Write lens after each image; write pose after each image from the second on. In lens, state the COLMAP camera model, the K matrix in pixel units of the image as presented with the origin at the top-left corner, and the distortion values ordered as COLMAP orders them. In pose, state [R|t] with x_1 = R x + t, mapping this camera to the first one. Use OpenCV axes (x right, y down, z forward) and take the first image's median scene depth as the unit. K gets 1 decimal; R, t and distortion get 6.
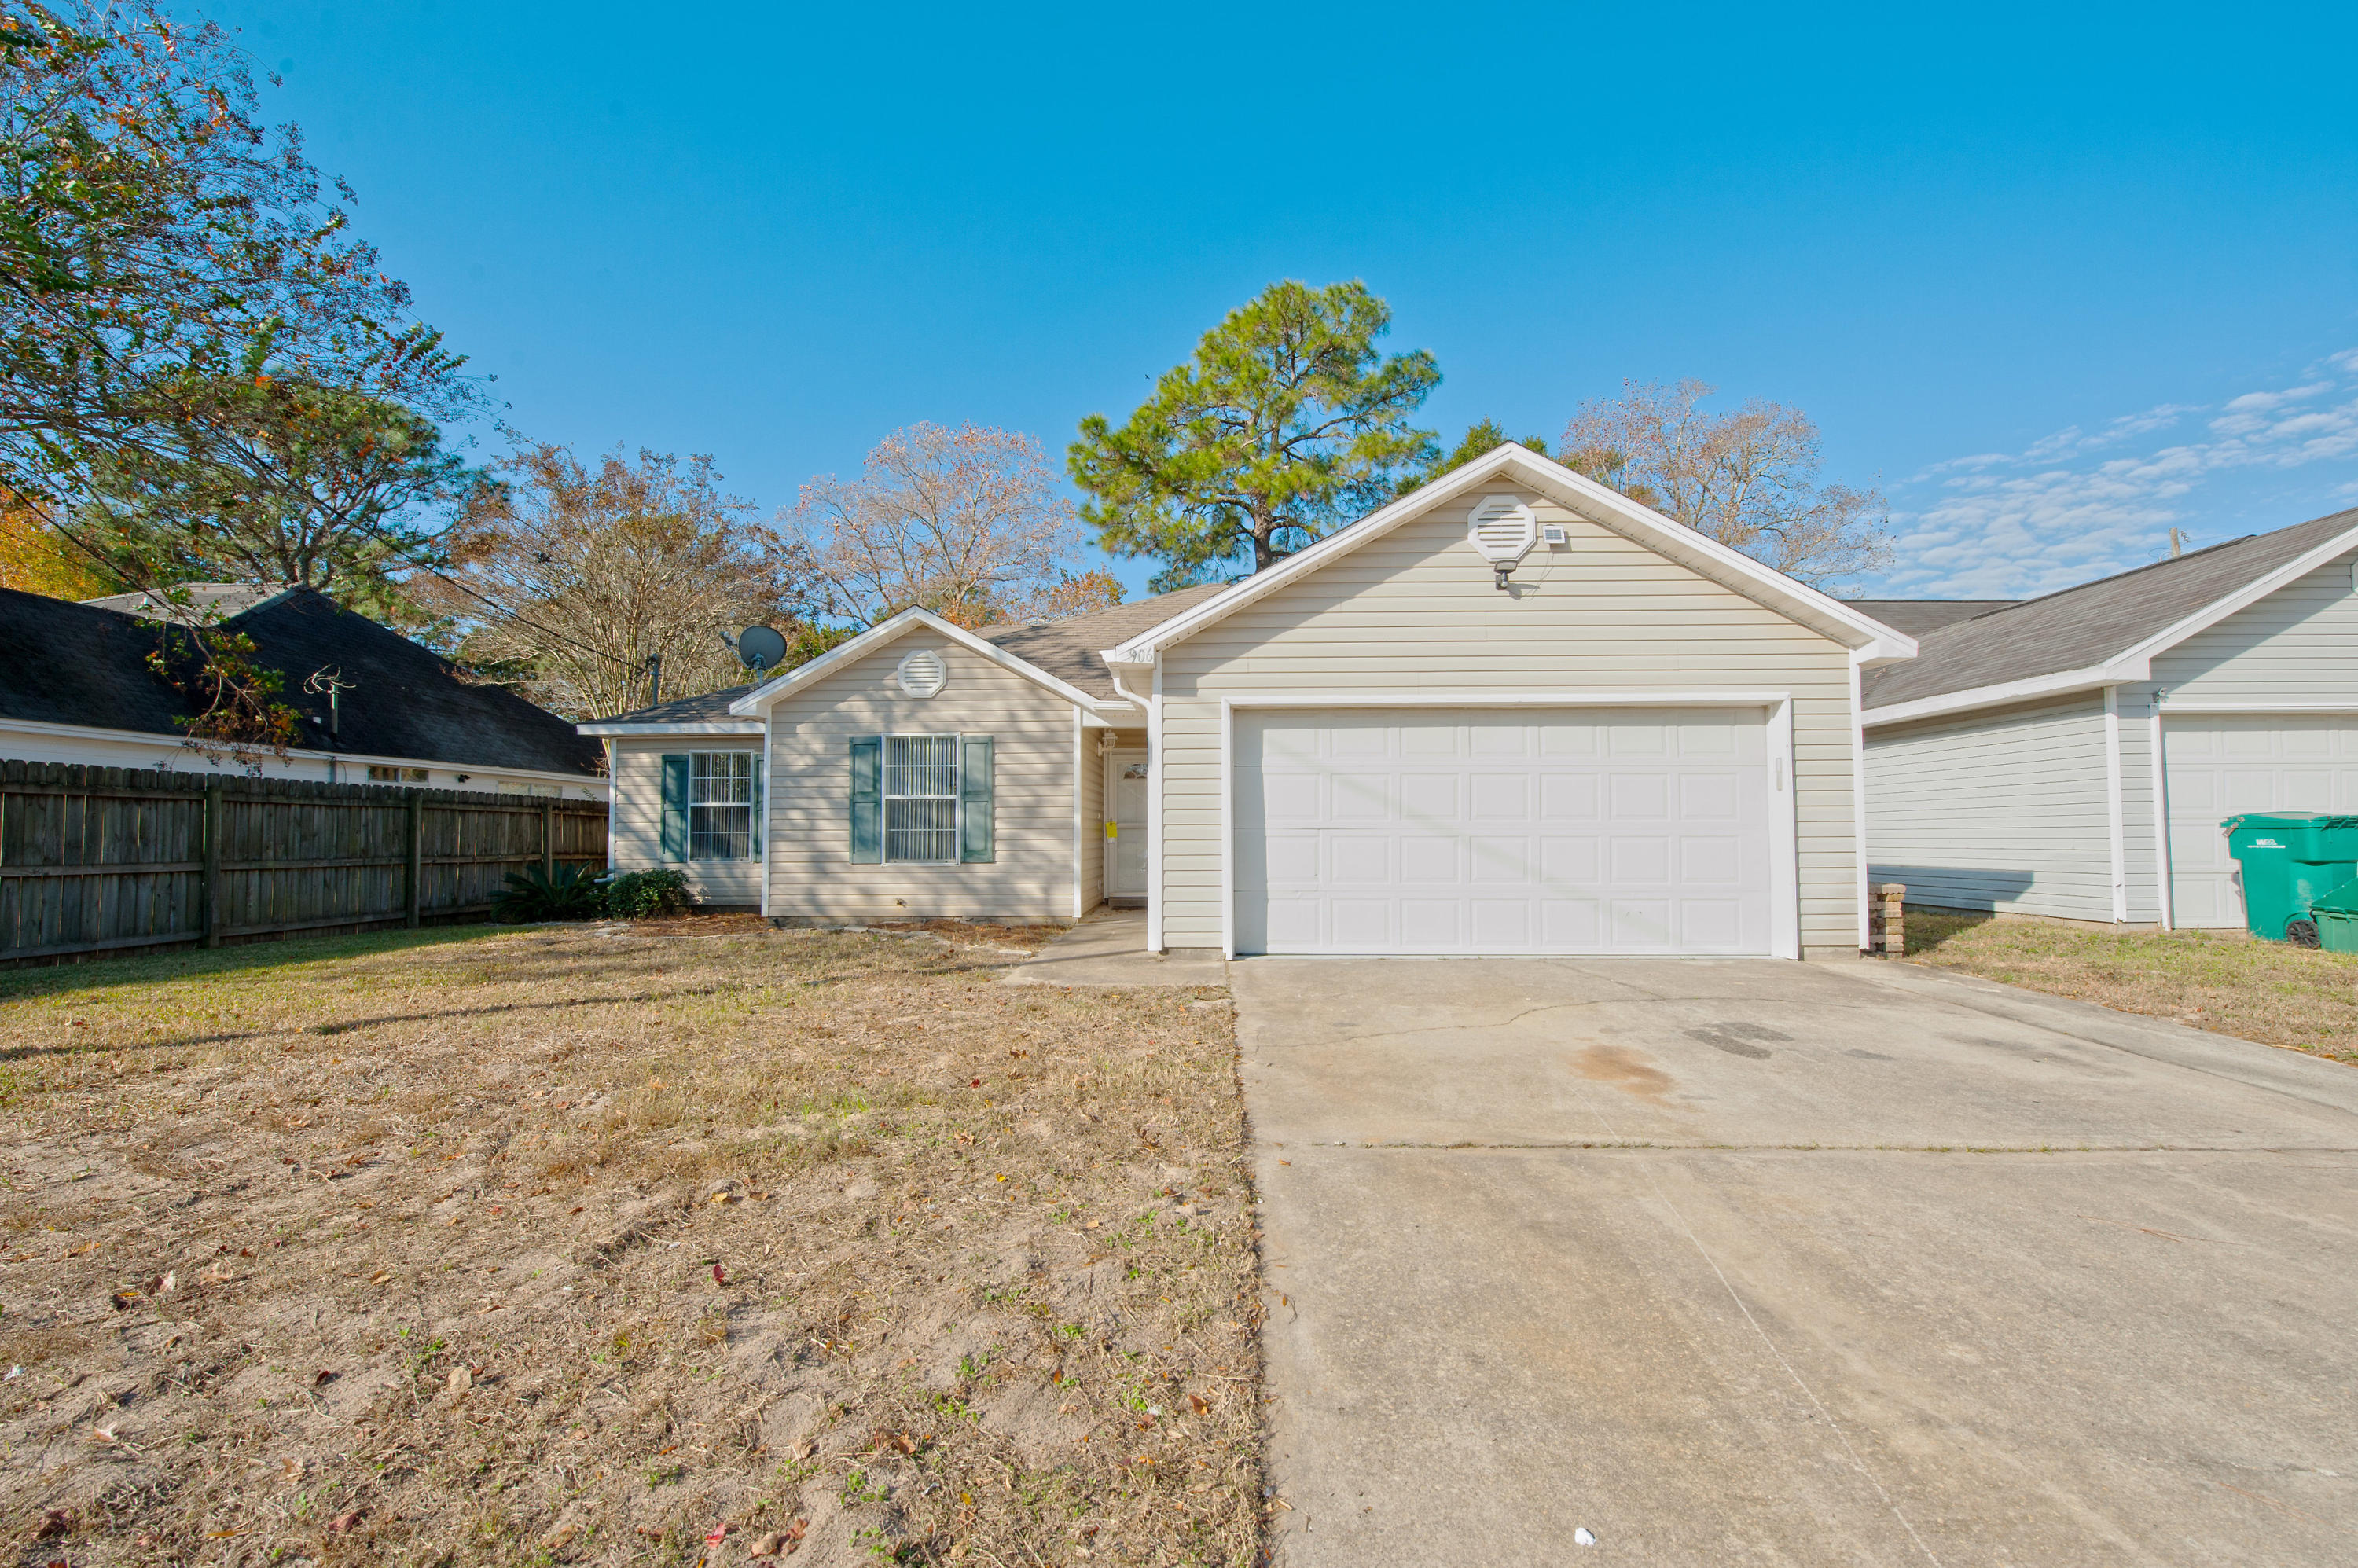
lens RADIAL K [[942.8, 0, 1185.8], [0, 942.8, 794.1], [0, 0, 1]] dist [-0.013723, -0.002822]
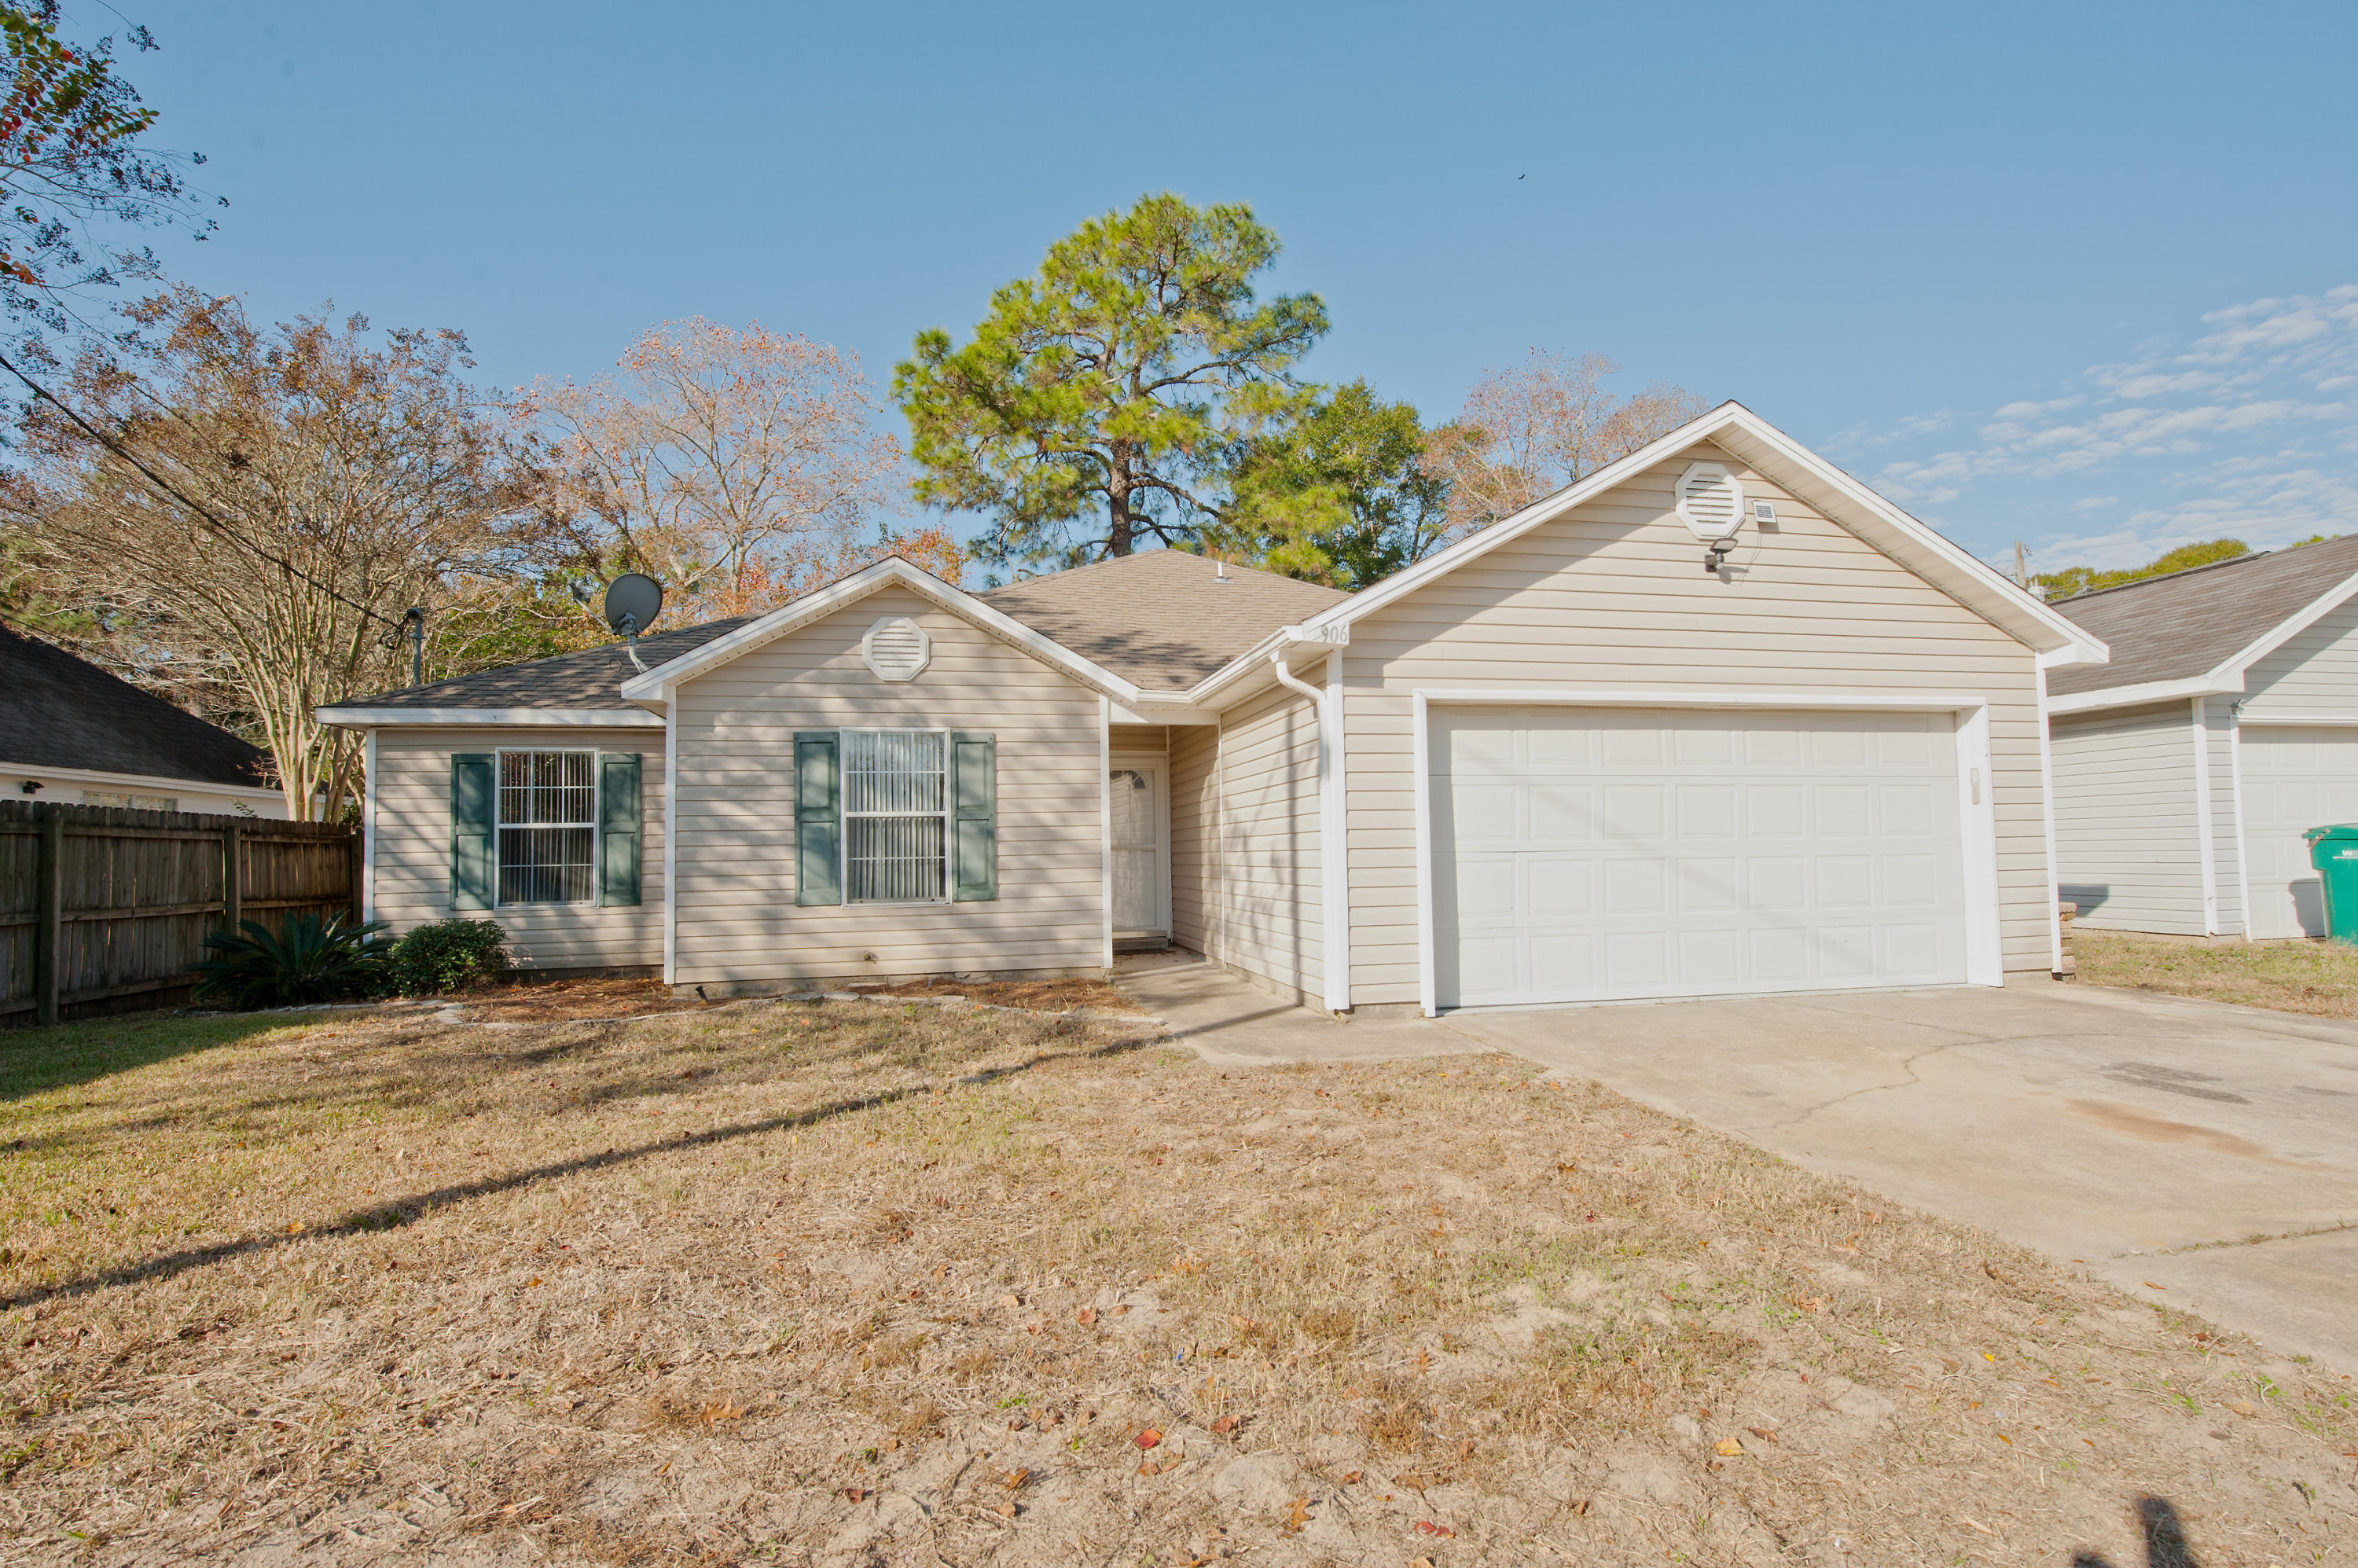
lens RADIAL K [[1116.2, 0, 1181.9], [0, 1116.2, 795.2], [0, 0, 1]] dist [-0.000343, -0.007581]
pose [[0.970575, -0.000845, 0.240797, -0.275171], [0.002860, 0.999964, -0.008022, -0.003920], [-0.240781, 0.008475, 0.970542, 0.089386]]
